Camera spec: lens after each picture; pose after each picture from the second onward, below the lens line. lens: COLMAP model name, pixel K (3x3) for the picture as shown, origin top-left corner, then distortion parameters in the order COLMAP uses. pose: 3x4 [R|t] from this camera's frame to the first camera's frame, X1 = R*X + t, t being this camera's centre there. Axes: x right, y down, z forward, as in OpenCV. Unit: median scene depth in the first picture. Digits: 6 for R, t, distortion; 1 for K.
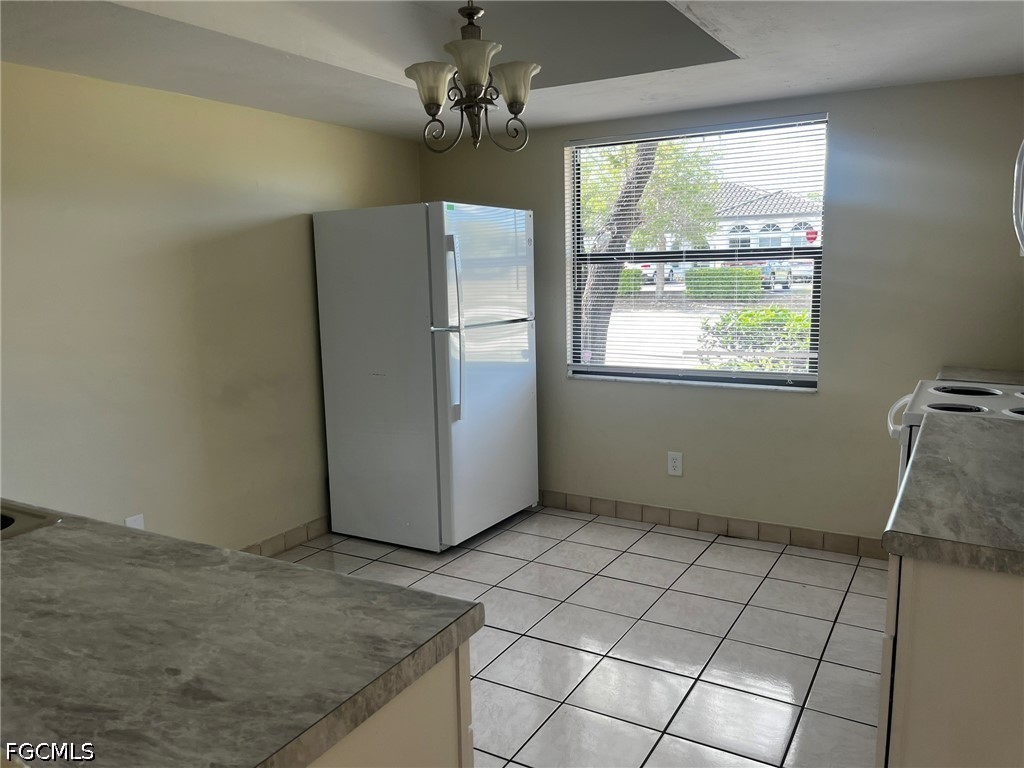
lens RADIAL K [[807.4, 0, 512.0], [0, 807.4, 384.0], [0, 0, 1]] dist [0.041323, -0.001047]
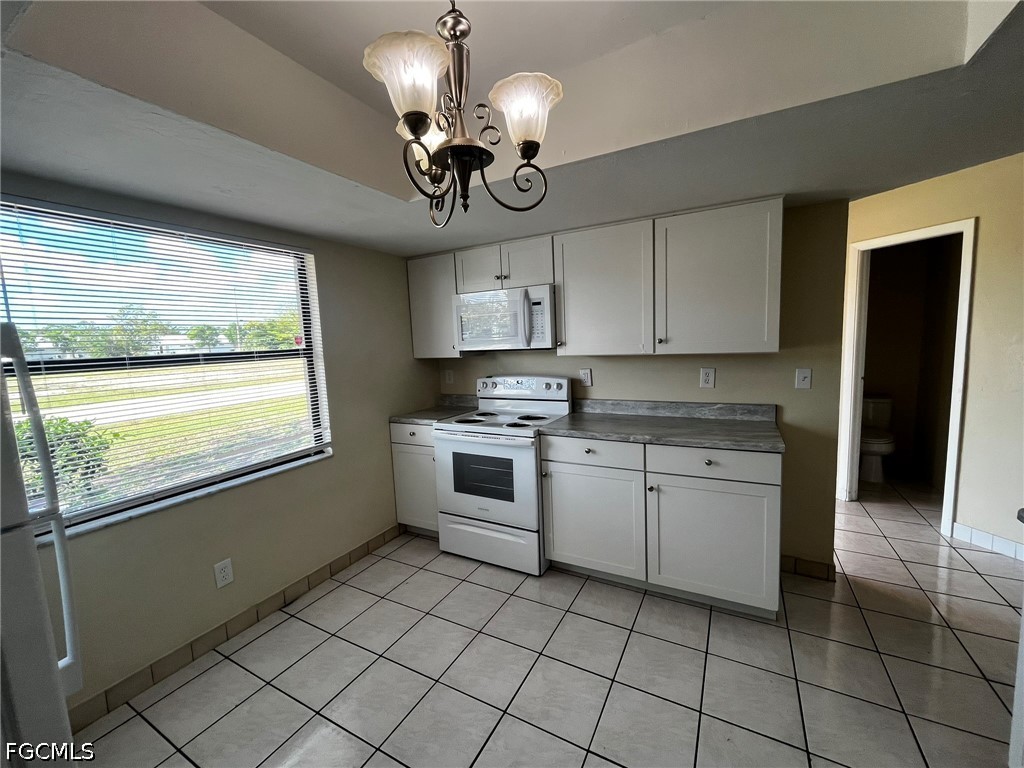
lens RADIAL K [[407.4, 0, 512.0], [0, 407.4, 384.0], [0, 0, 1]] dist [-0.000717, -0.000082]
pose [[-0.021697, -0.079199, 0.996623, -0.275555], [0.205212, 0.975279, 0.081970, -0.091471], [-0.978477, 0.206297, -0.004908, 0.637418]]
